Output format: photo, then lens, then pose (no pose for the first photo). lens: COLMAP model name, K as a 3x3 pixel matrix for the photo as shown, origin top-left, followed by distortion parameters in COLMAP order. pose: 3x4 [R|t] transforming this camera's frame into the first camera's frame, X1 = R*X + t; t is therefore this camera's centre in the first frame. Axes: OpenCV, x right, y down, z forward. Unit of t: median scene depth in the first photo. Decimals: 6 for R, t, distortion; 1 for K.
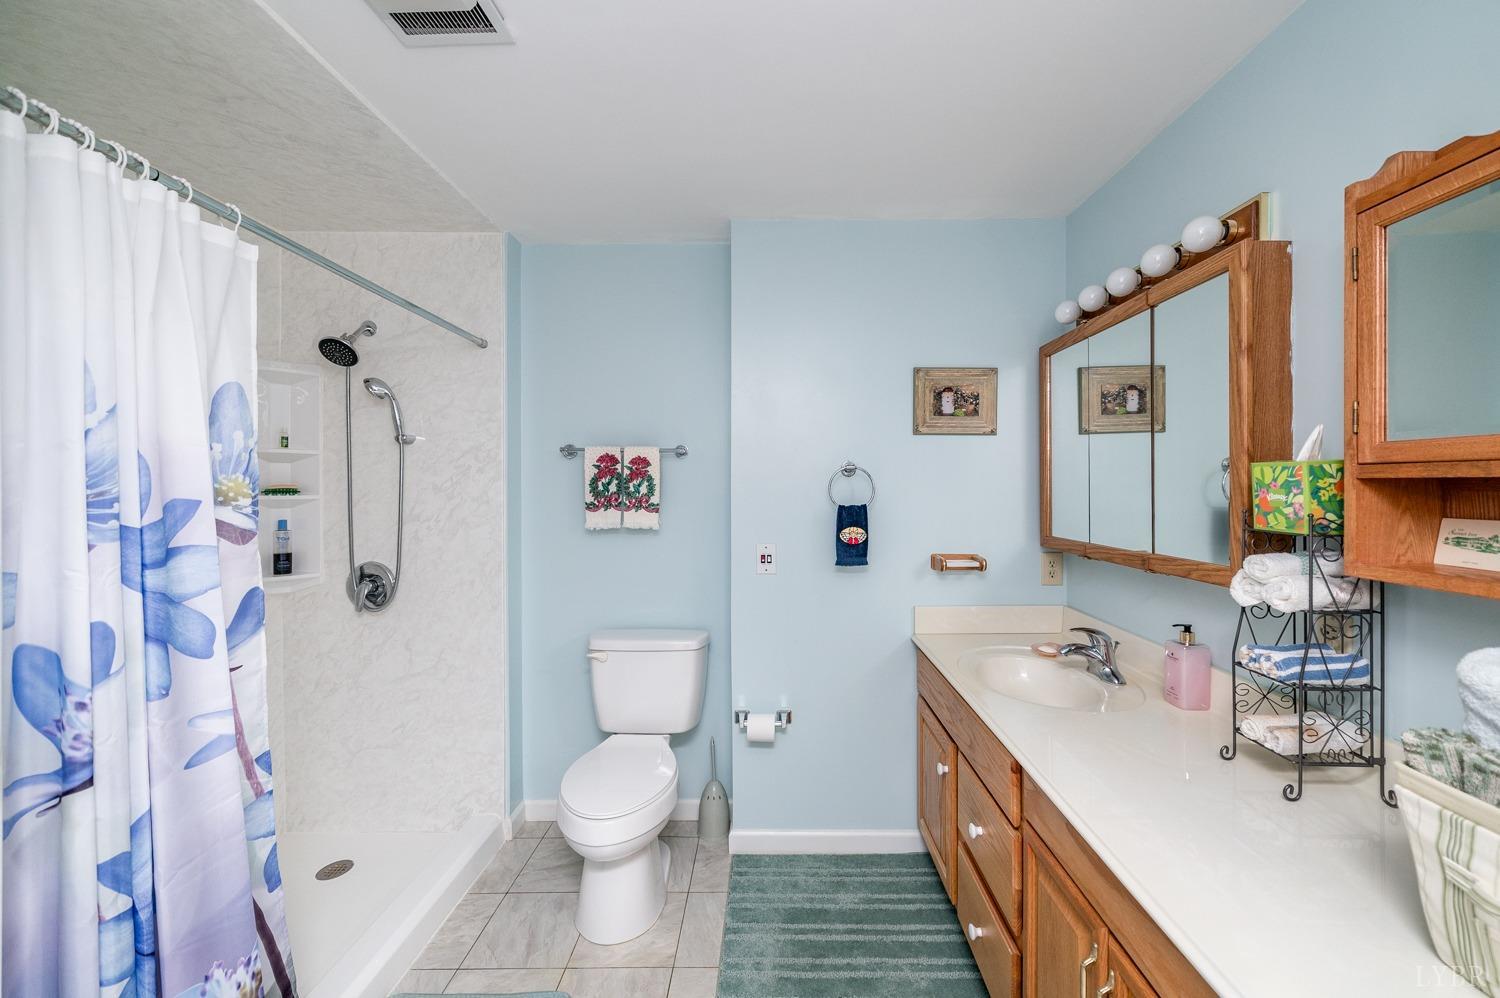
lens RADIAL K [[565.5, 0, 759.2], [0, 565.5, 492.1], [0, 0, 1]] dist [-0.004626, 0.000306]
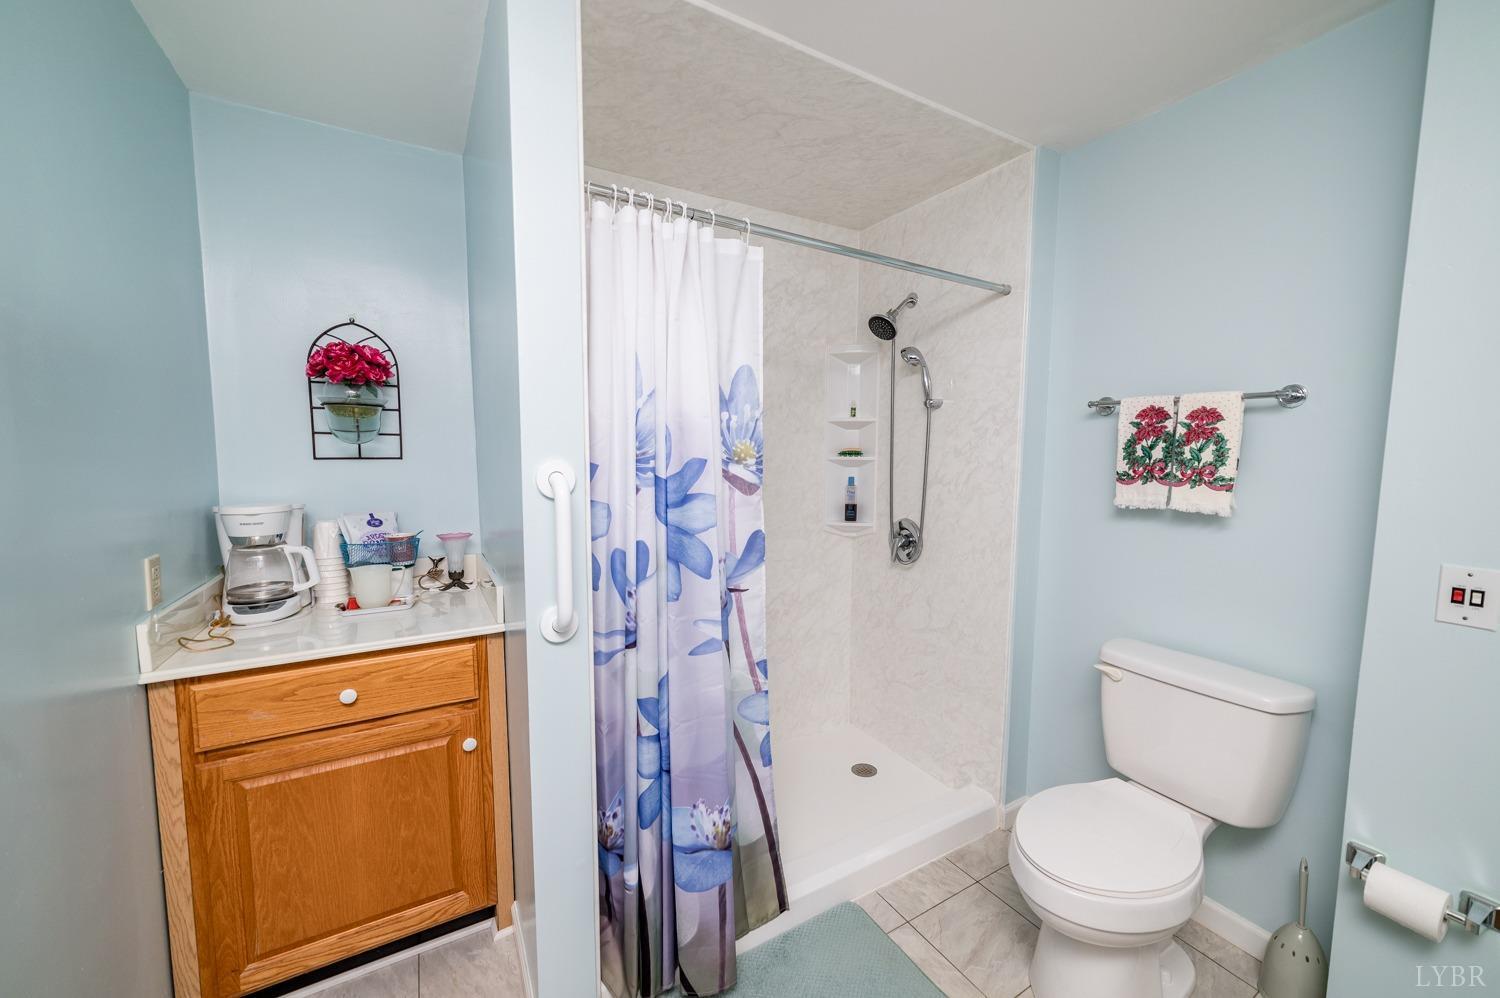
lens RADIAL K [[565.5, 0, 752.6], [0, 565.5, 505.8], [0, 0, 1]] dist [-0.004626, 0.000306]
pose [[0.528405, 0.087949, -0.844425, 0.090957], [-0.013788, 0.995378, 0.095043, -0.002285], [0.848881, -0.038578, 0.527175, 0.189836]]
